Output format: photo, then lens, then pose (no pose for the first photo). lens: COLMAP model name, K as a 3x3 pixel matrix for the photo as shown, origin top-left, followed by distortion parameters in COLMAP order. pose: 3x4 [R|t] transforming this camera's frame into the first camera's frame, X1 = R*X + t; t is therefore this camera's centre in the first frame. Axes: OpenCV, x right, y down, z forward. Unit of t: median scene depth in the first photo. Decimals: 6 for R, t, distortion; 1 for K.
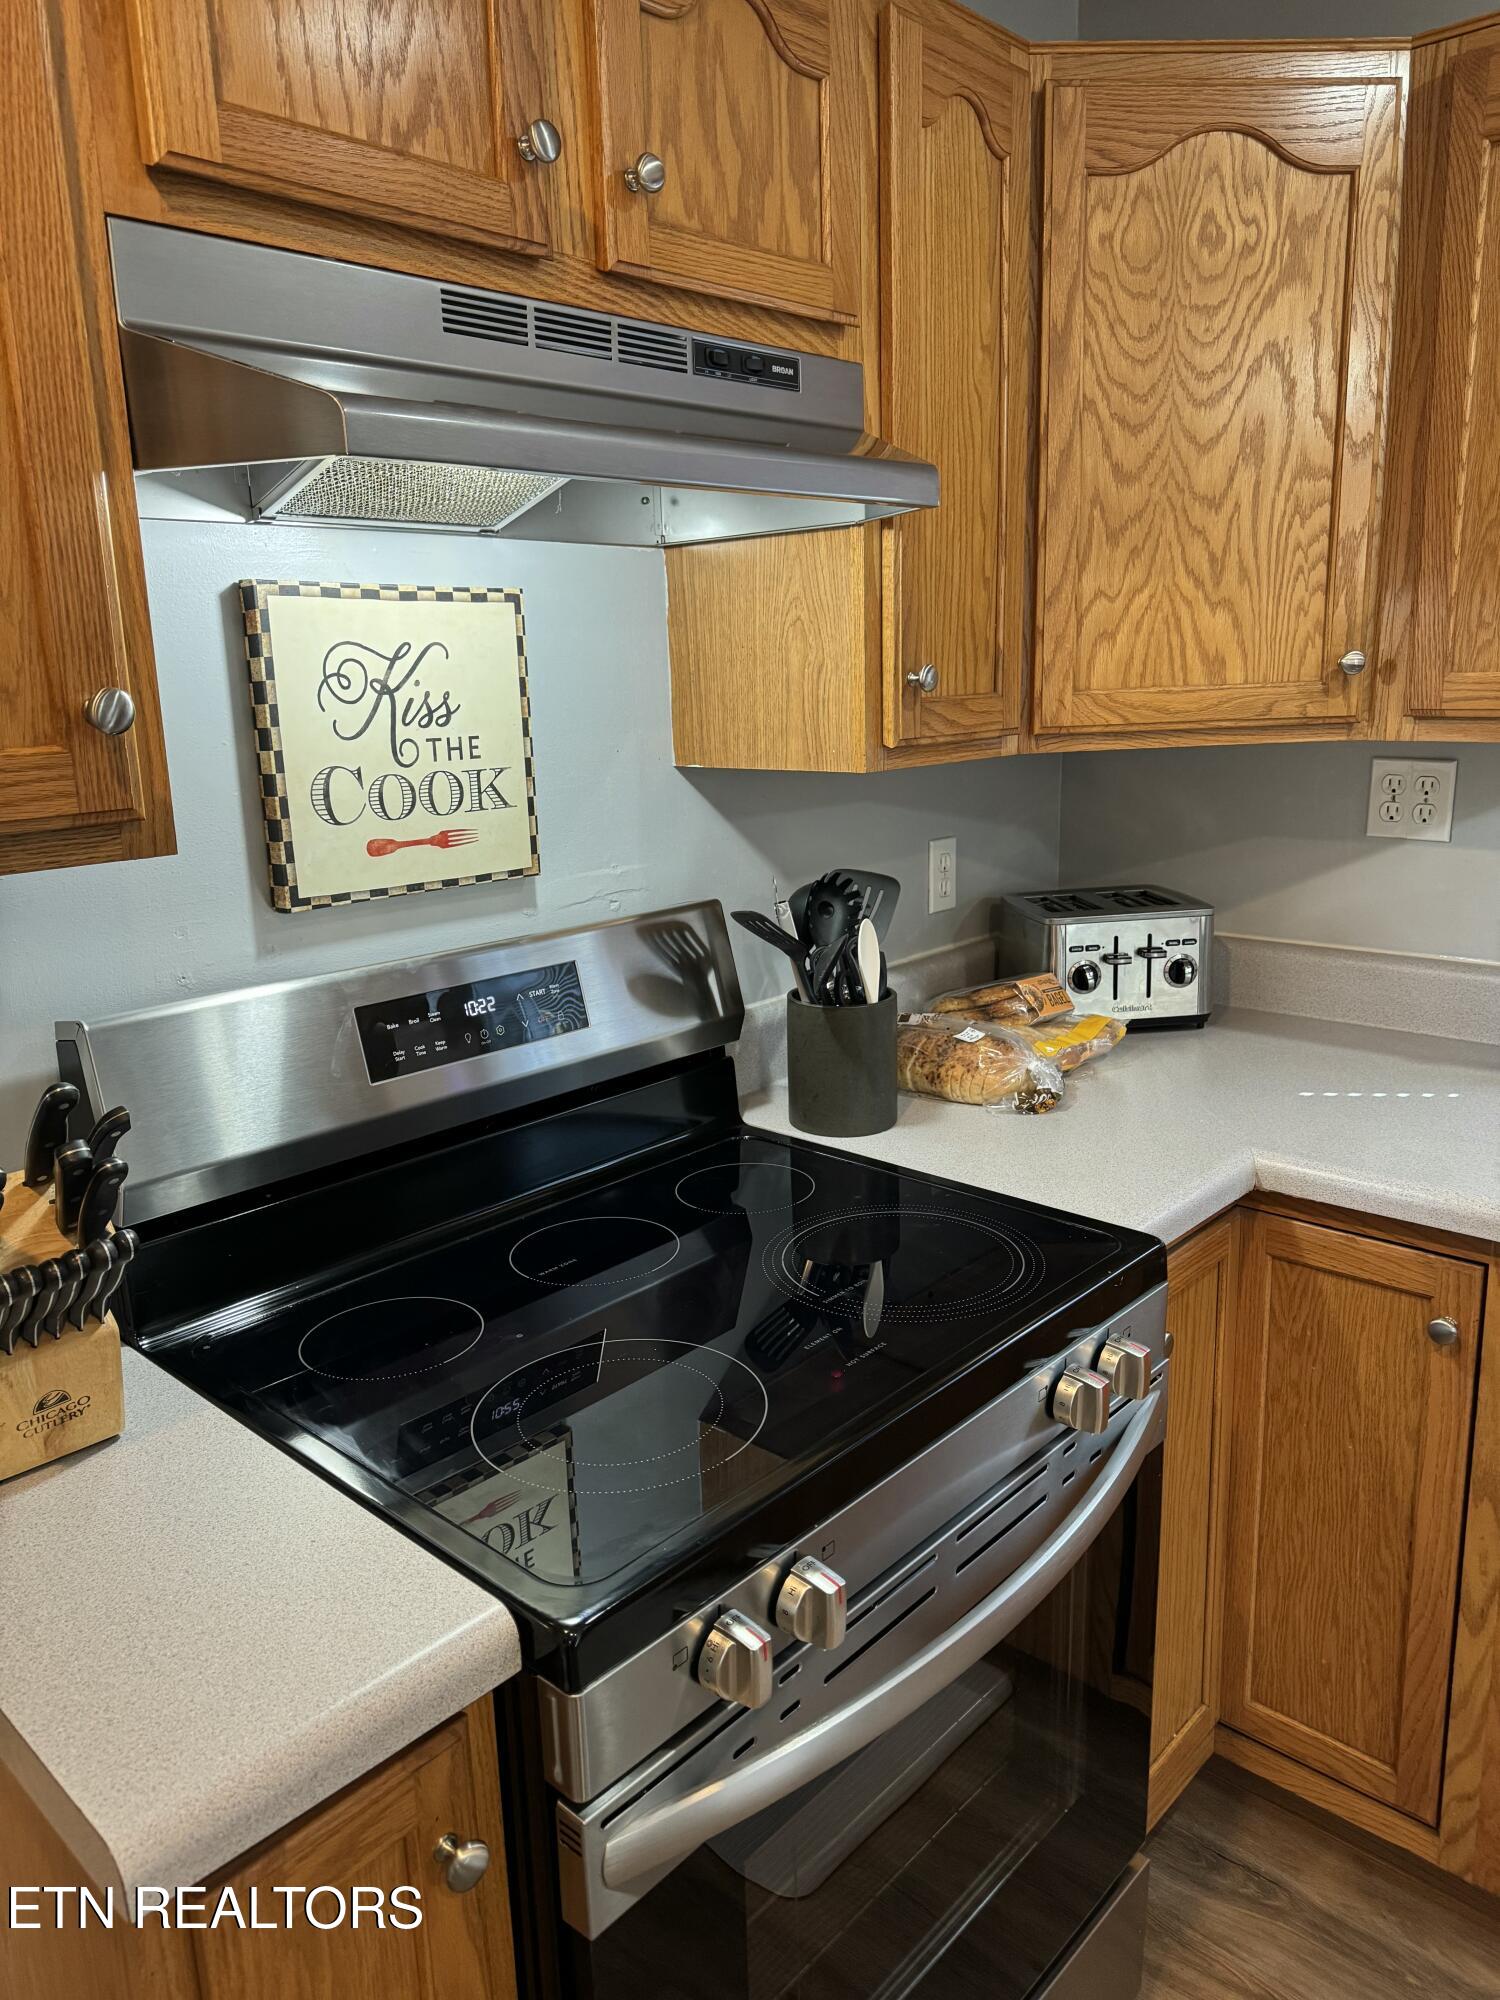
lens RADIAL K [[1416.1, 0, 759.3], [0, 1416.1, 988.4], [0, 0, 1]] dist [0.054487, -0.059073]
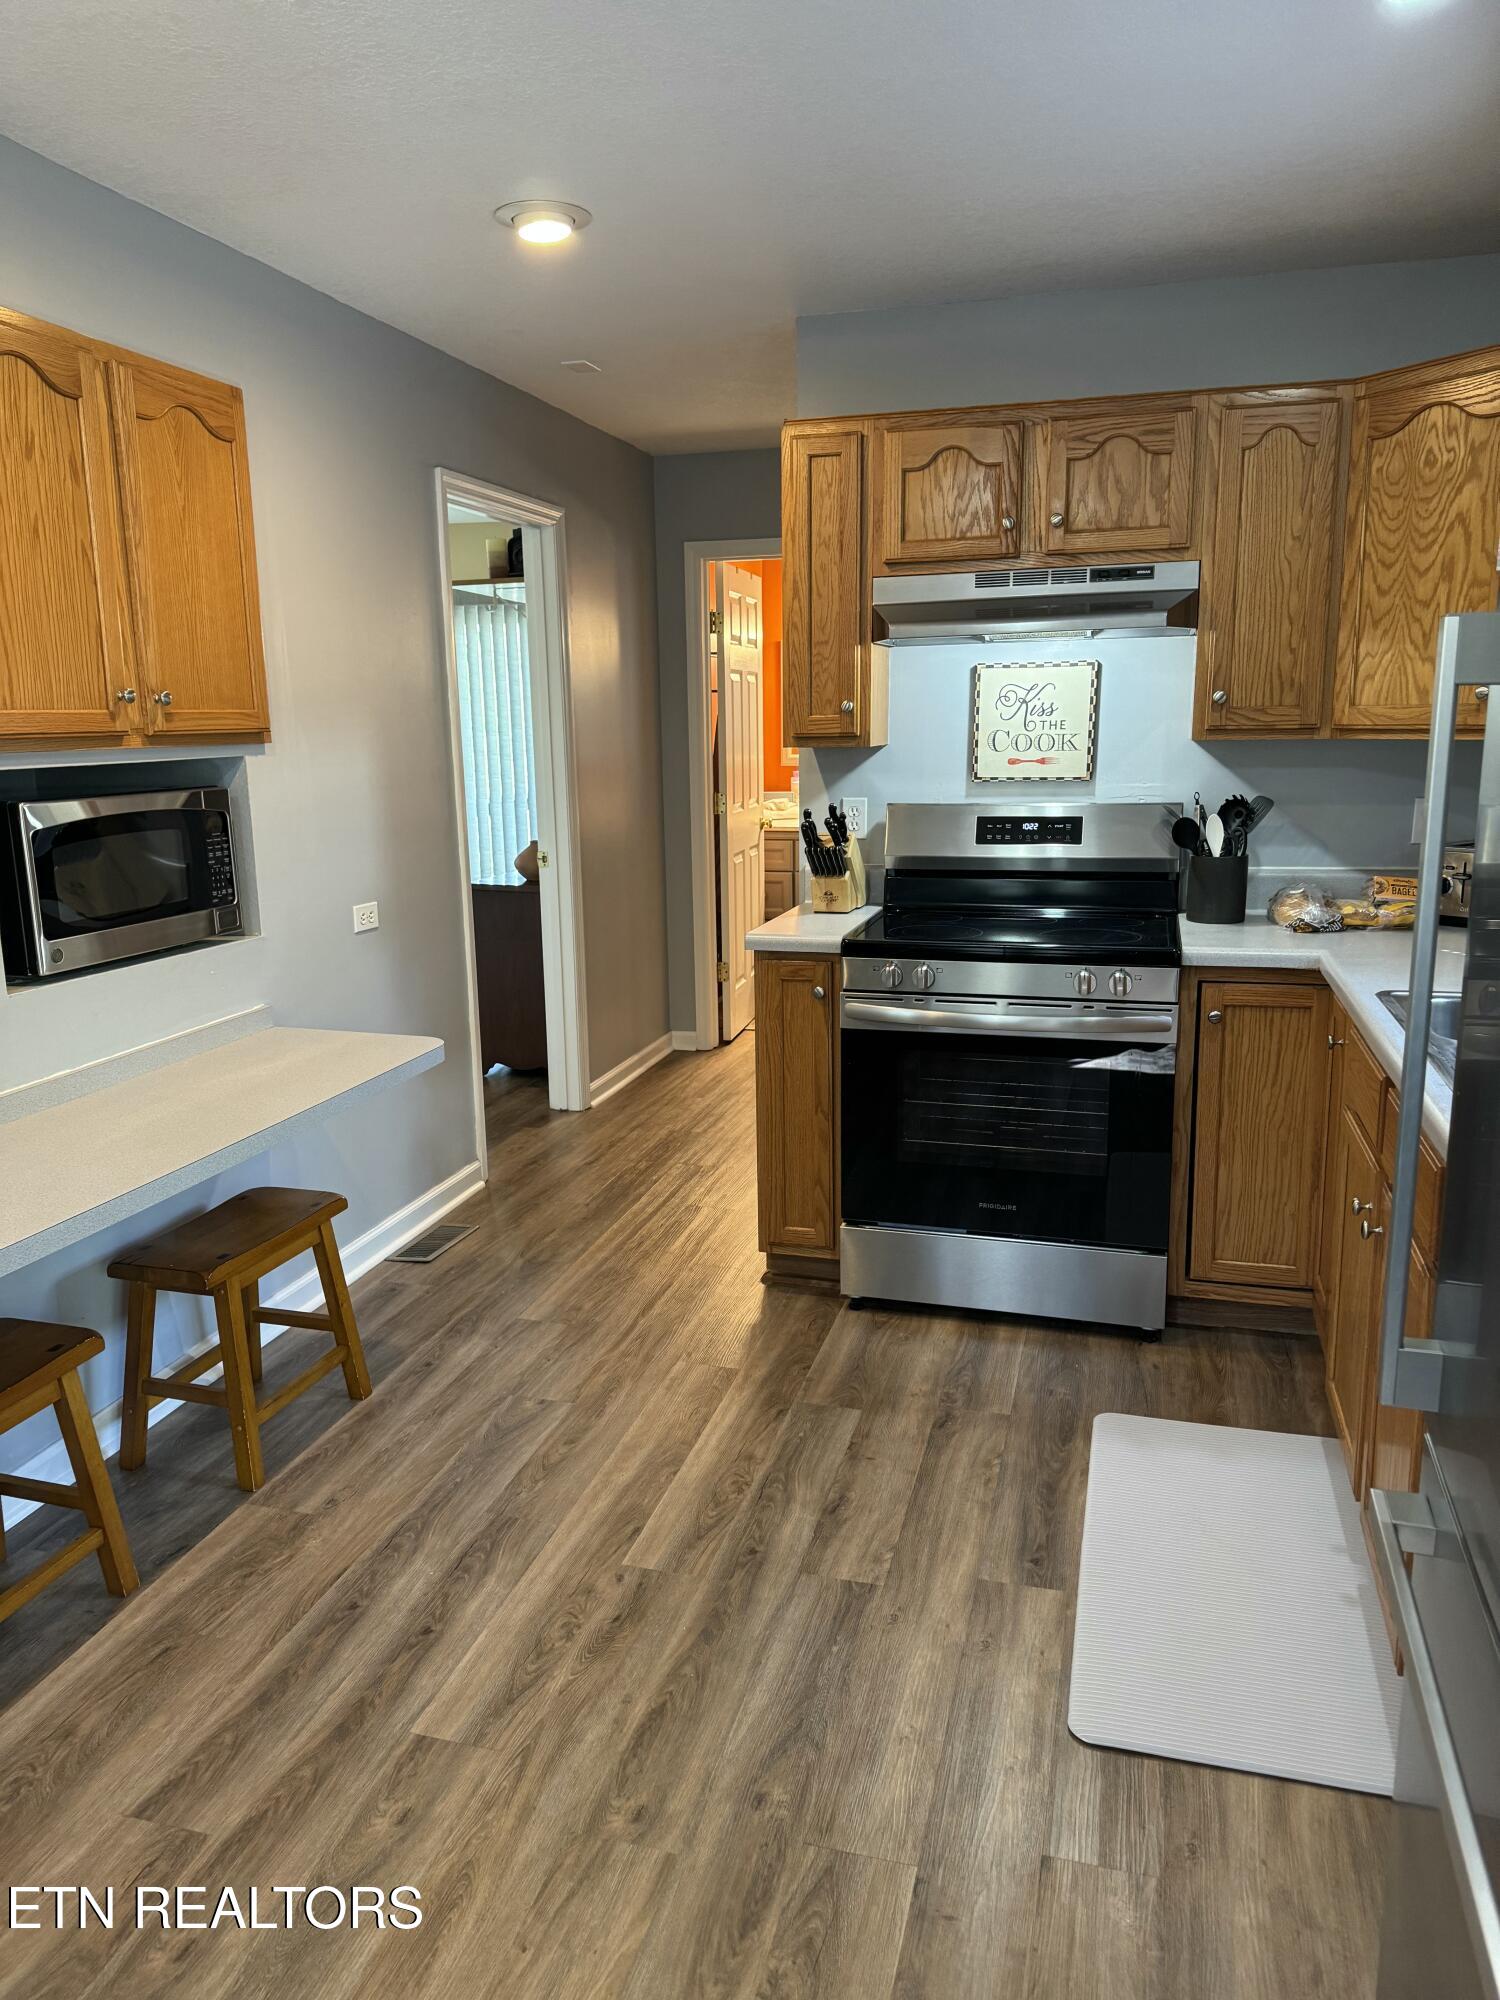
lens RADIAL K [[1391.8, 0, 731.9], [0, 1391.8, 1006.2], [0, 0, 1]] dist [0.027713, -0.032276]
pose [[0.451330, 0.203876, -0.868755, 1.622318], [-0.194589, 0.972608, 0.127156, 0.101385], [0.870883, 0.111661, 0.478639, -0.563727]]
